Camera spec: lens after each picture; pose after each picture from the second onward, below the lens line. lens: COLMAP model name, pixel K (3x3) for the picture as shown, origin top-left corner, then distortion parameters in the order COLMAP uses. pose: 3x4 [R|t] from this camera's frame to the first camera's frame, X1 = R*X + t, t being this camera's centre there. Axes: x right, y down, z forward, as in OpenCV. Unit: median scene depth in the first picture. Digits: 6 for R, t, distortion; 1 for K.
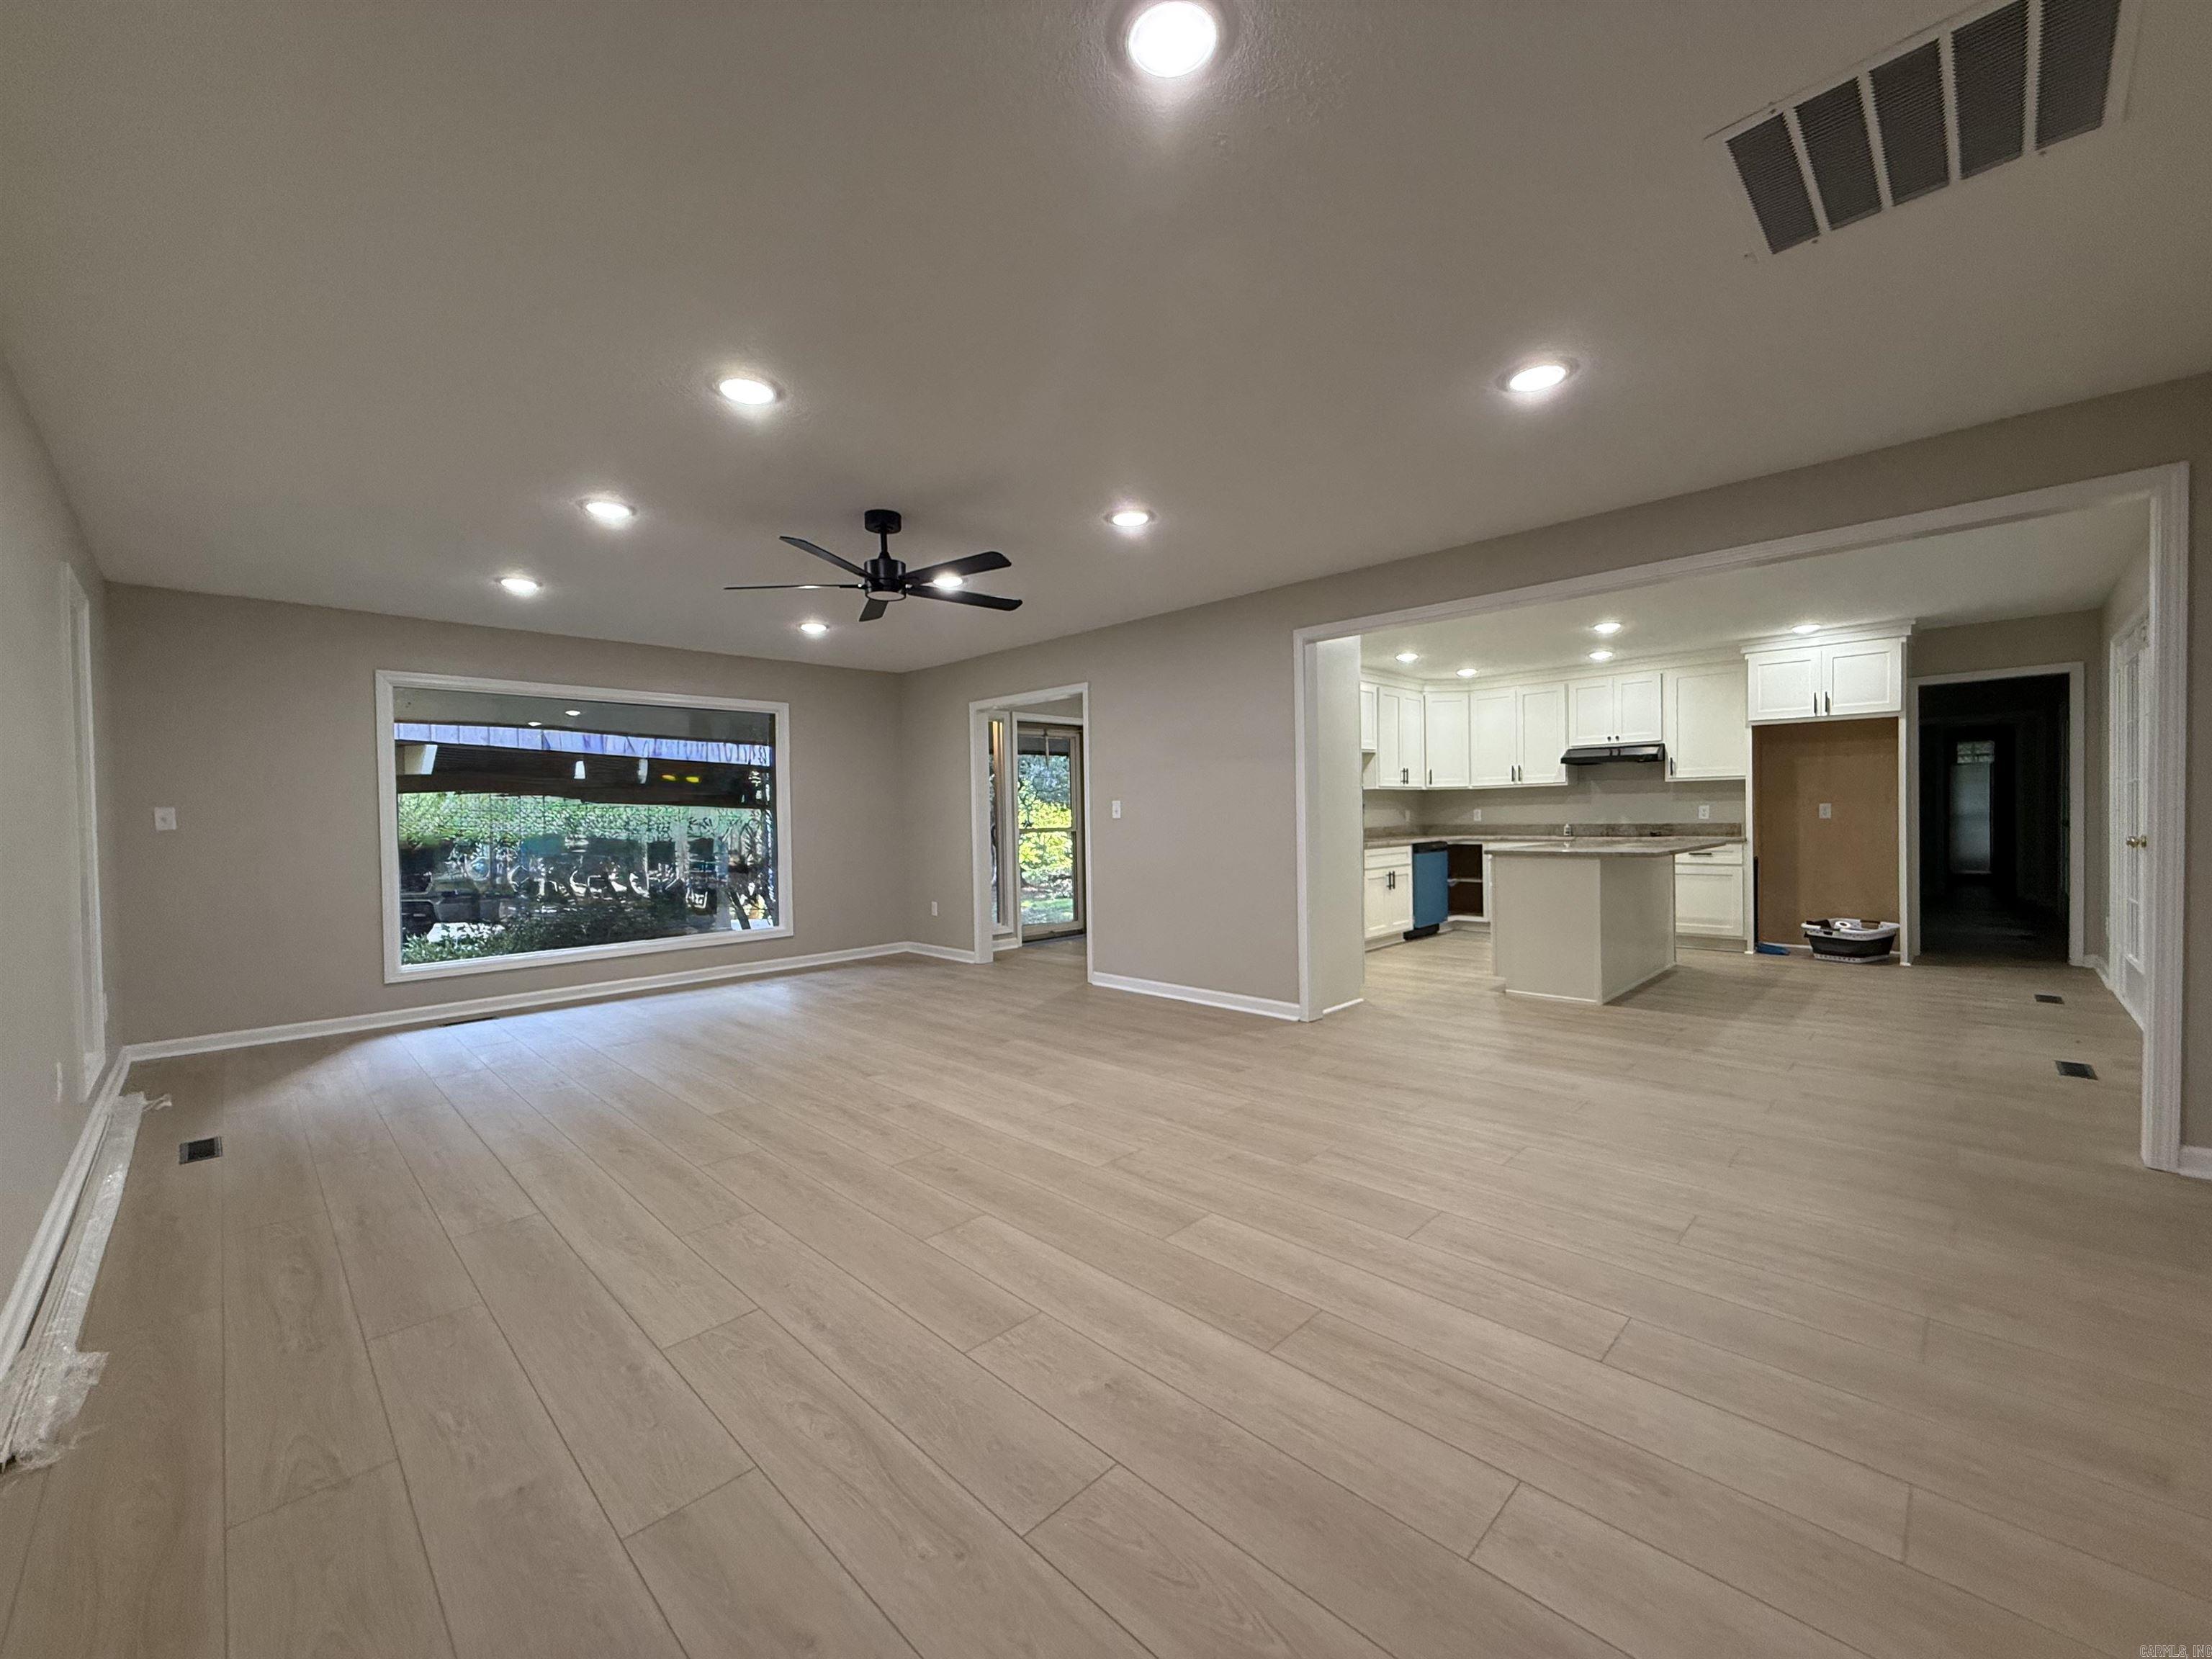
lens RADIAL K [[877.2, 0, 1102.0], [0, 877.2, 830.8], [0, 0, 1]] dist [0.000144, -0.000193]
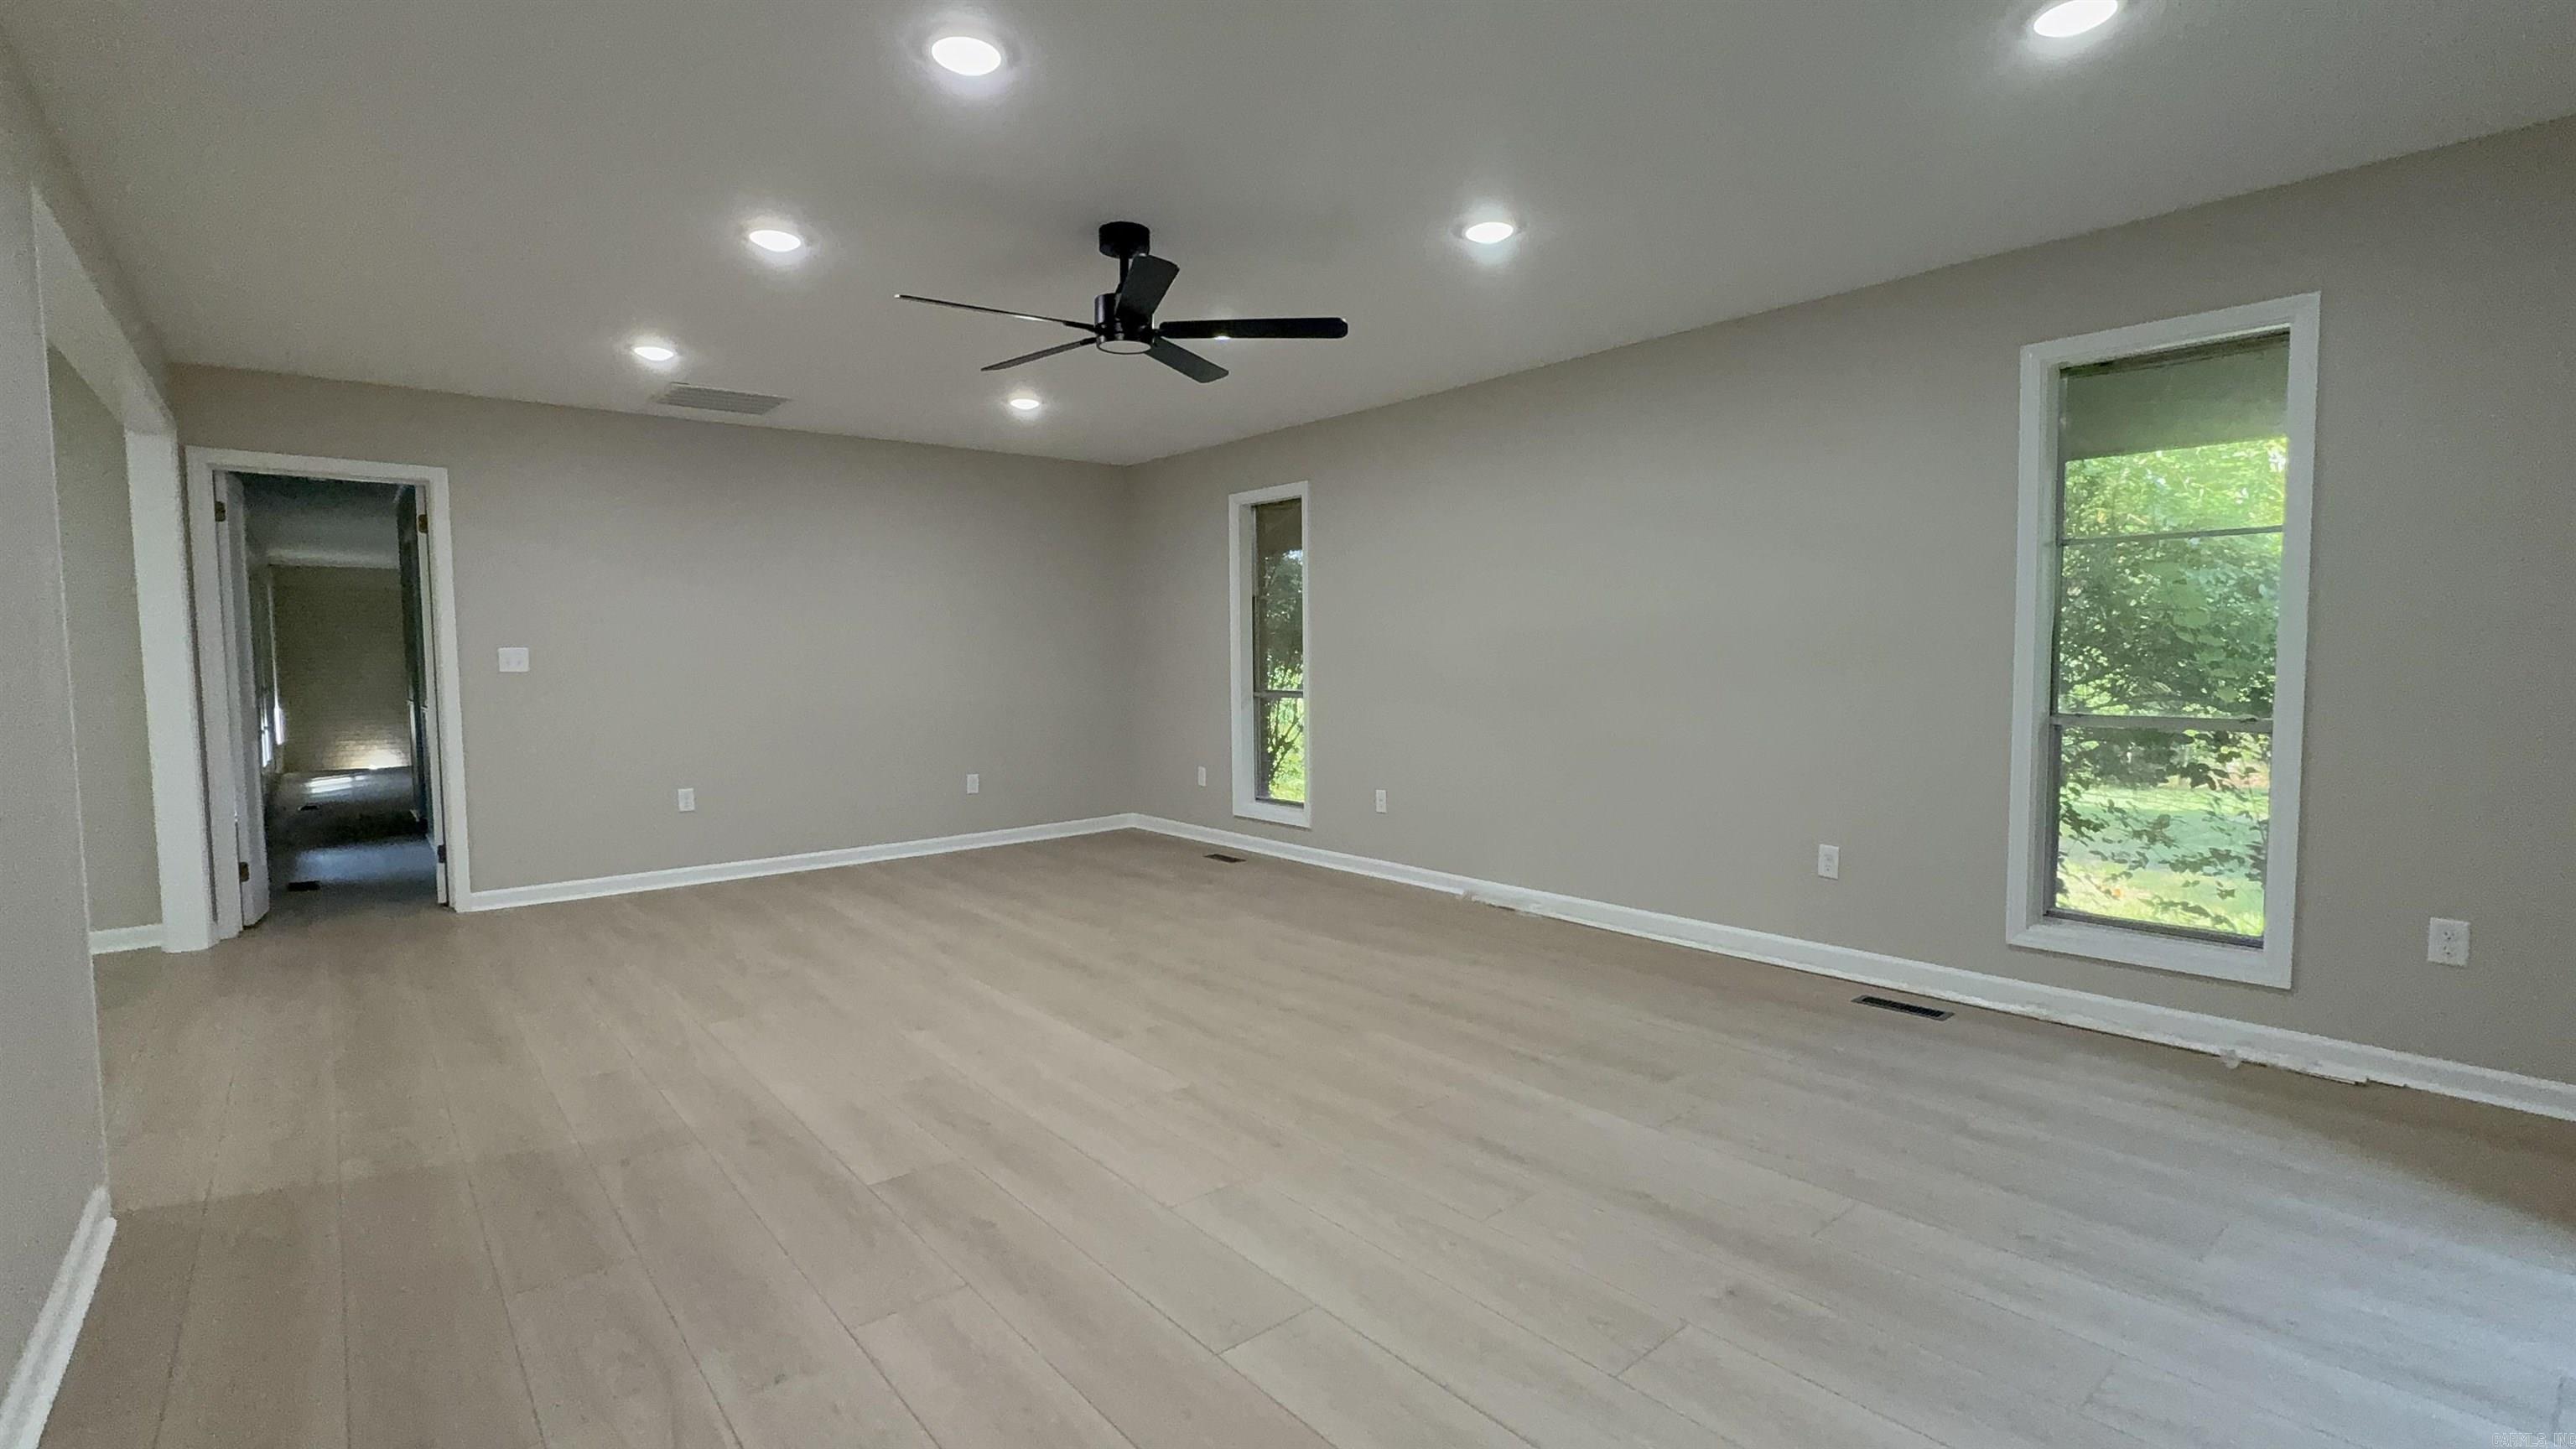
lens RADIAL K [[1145.5, 0, 1310.3], [0, 1145.5, 714.2], [0, 0, 1]] dist [0.000169, -0.000136]
pose [[-0.996899, 0.024504, 0.074784, -0.453889], [0.029817, 0.997047, 0.070771, -0.031521], [-0.072829, 0.072781, -0.994685, 1.915486]]
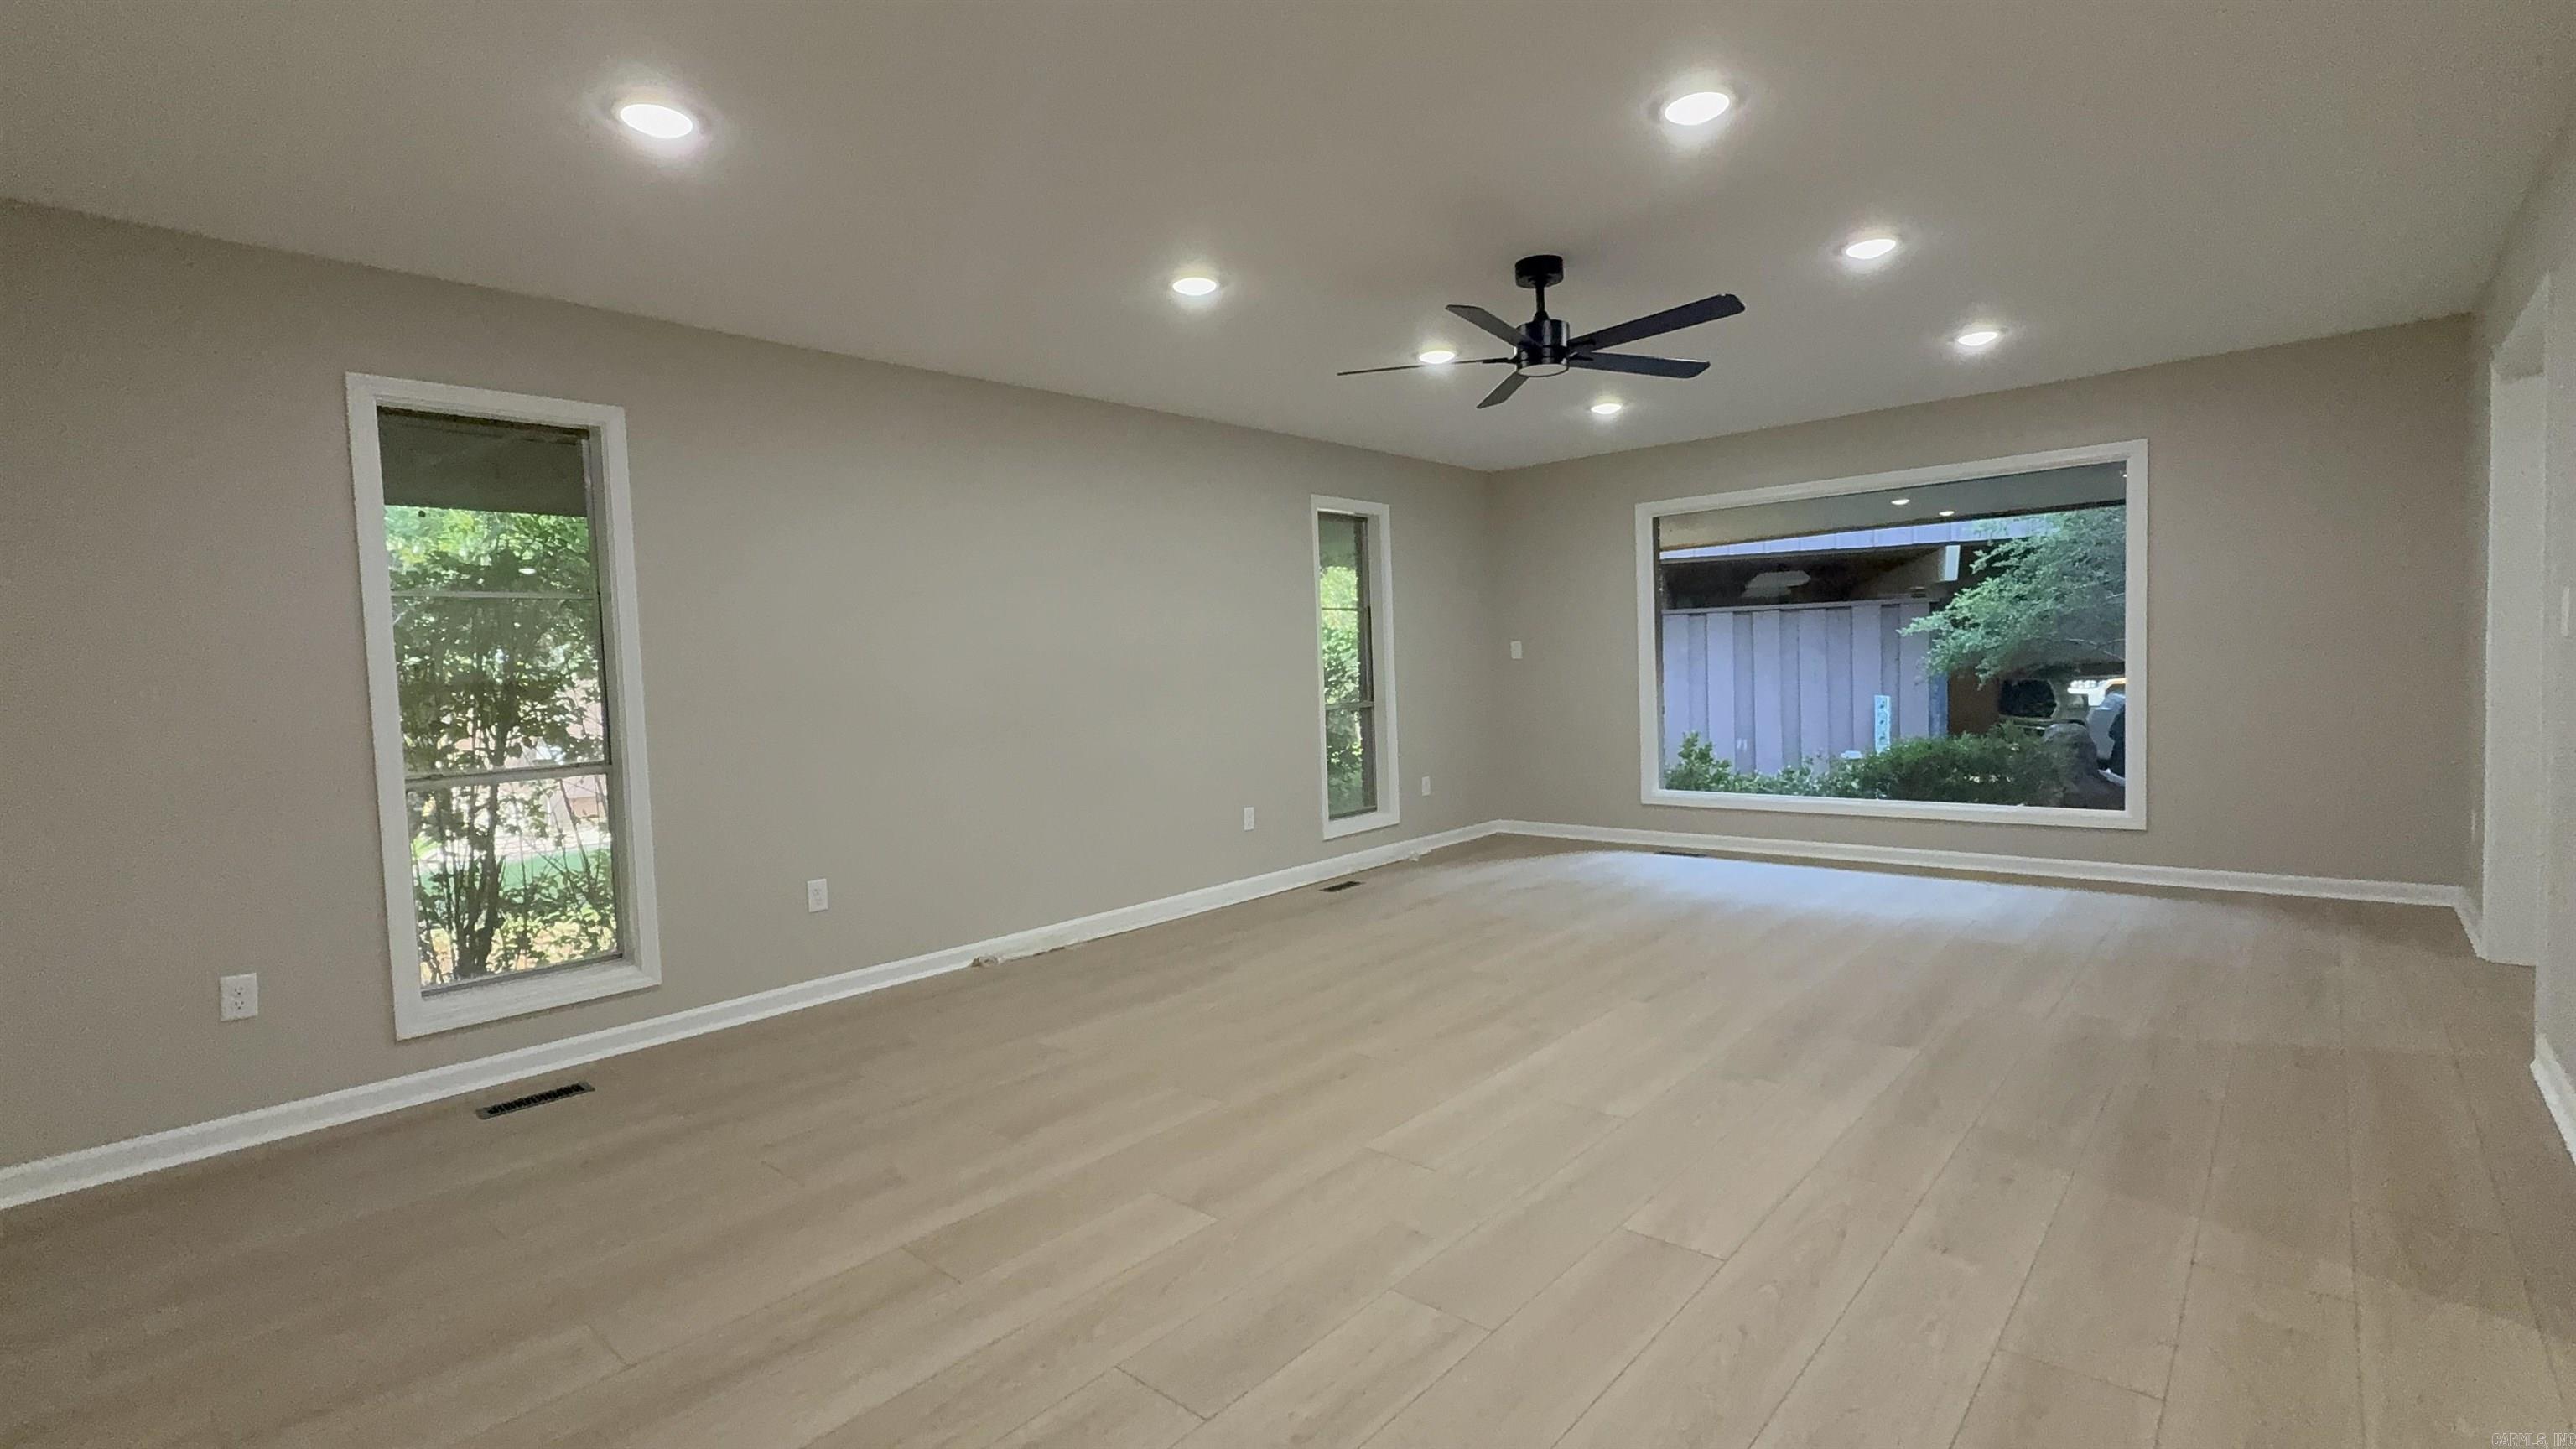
lens RADIAL K [[1136.3, 0, 1280.7], [0, 1136.3, 718.1], [0, 0, 1]] dist [0.002831, 0.000163]
pose [[0.044910, 0.062171, -0.997055, 0.739468], [0.019993, 0.997806, 0.063118, -0.032744], [0.998791, -0.022768, 0.043569, 0.713385]]
